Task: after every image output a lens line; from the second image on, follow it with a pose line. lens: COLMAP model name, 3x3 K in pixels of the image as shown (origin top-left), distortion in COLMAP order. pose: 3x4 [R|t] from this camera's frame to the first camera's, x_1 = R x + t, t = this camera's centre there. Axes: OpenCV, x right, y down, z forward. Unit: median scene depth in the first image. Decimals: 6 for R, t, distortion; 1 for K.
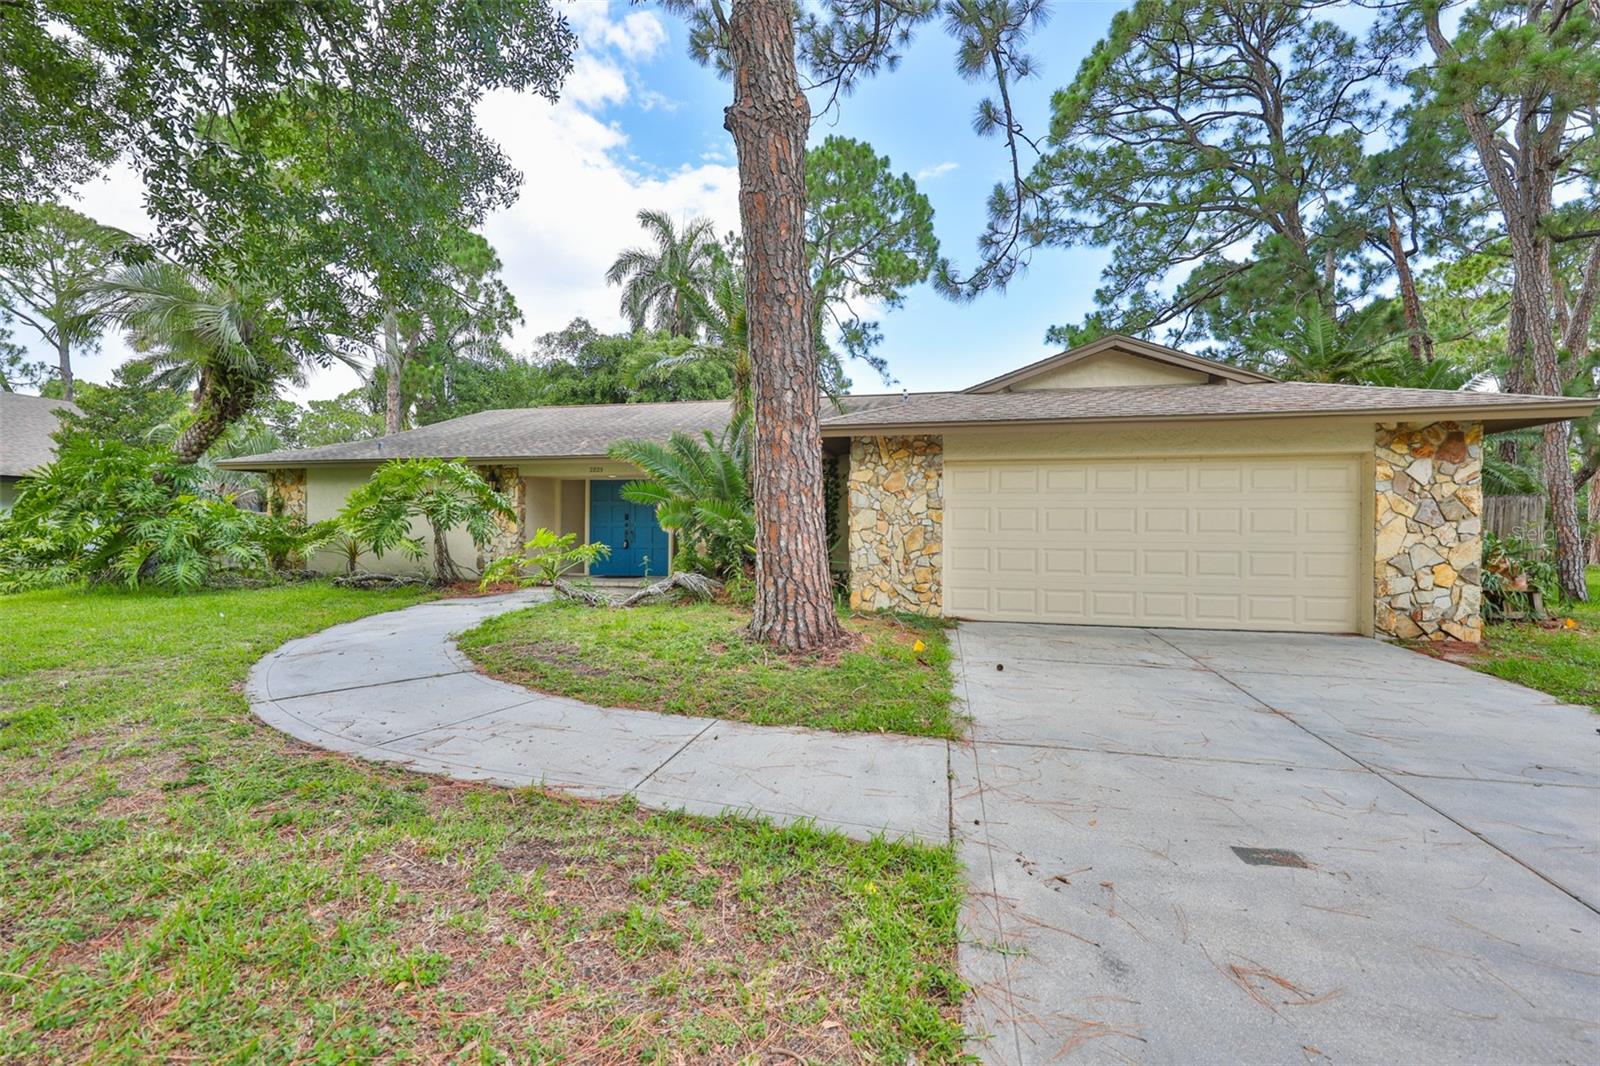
lens RADIAL K [[687.2, 0, 792.3], [0, 687.2, 525.5], [0, 0, 1]] dist [-0.000606, -0.000038]
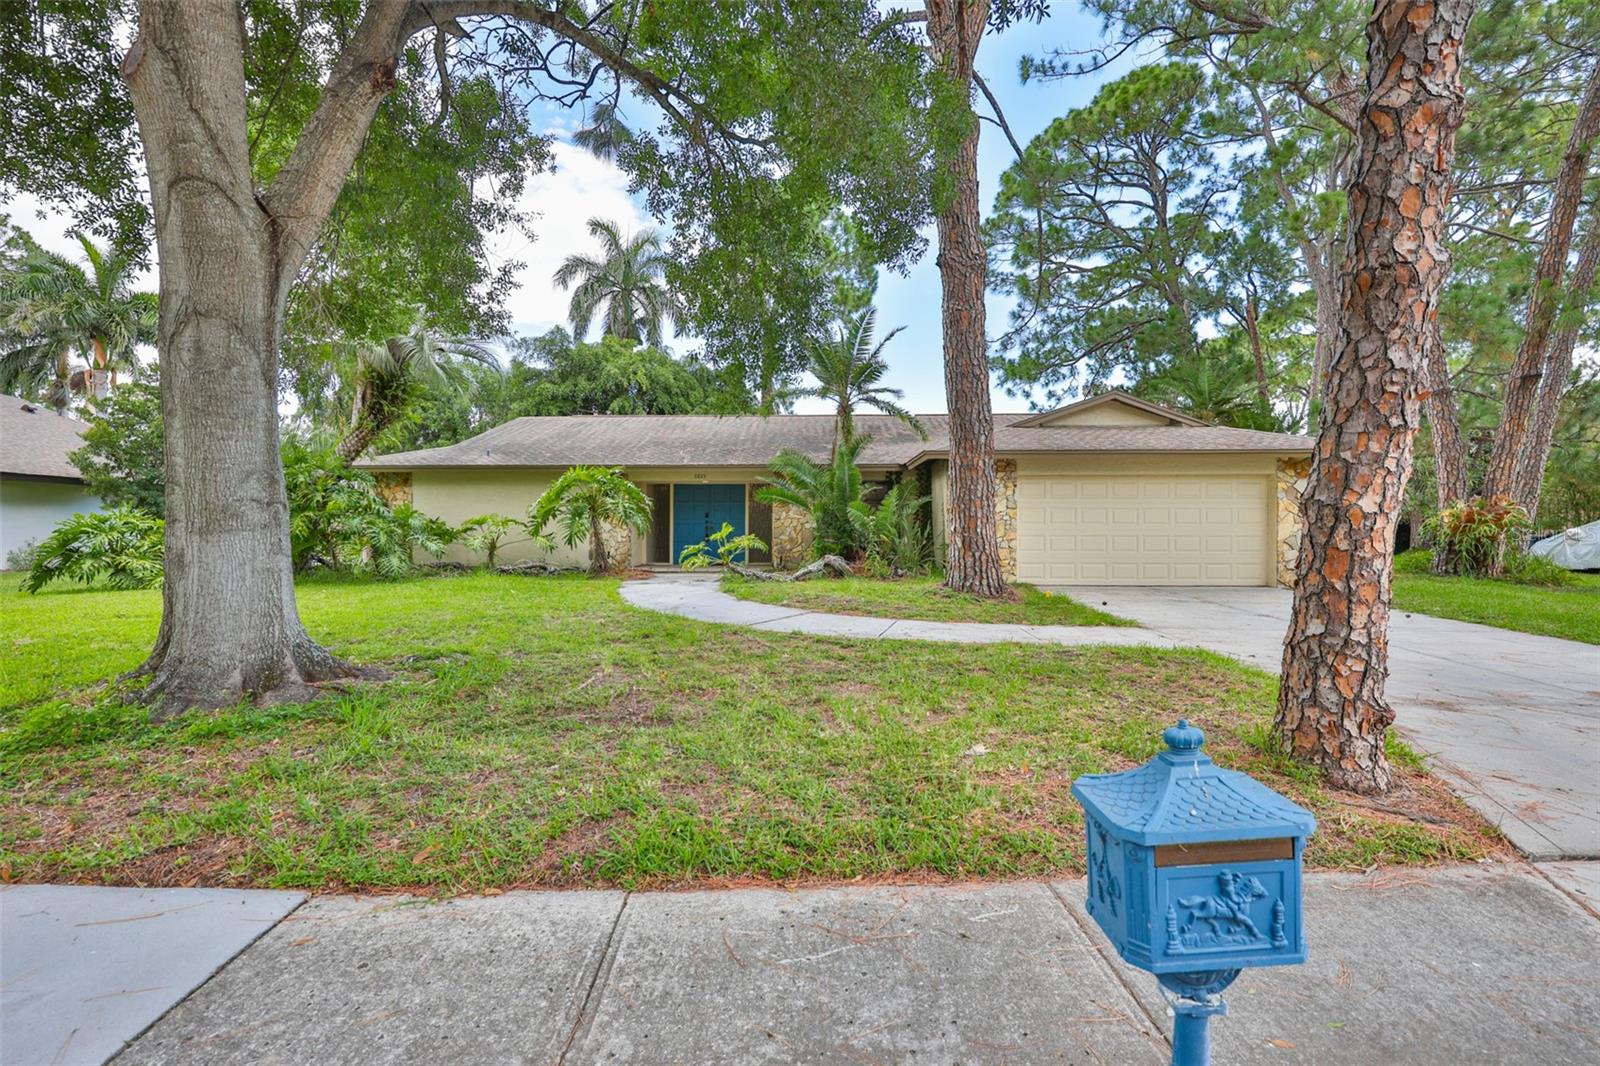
lens RADIAL K [[694.6, 0, 802.9], [0, 694.6, 521.0], [0, 0, 1]] dist [0.001491, 0.000300]
pose [[0.980326, -0.003016, 0.197364, -0.231049], [0.004291, 0.999973, -0.006035, 0.003955], [-0.197341, 0.006763, 0.980312, -0.158256]]
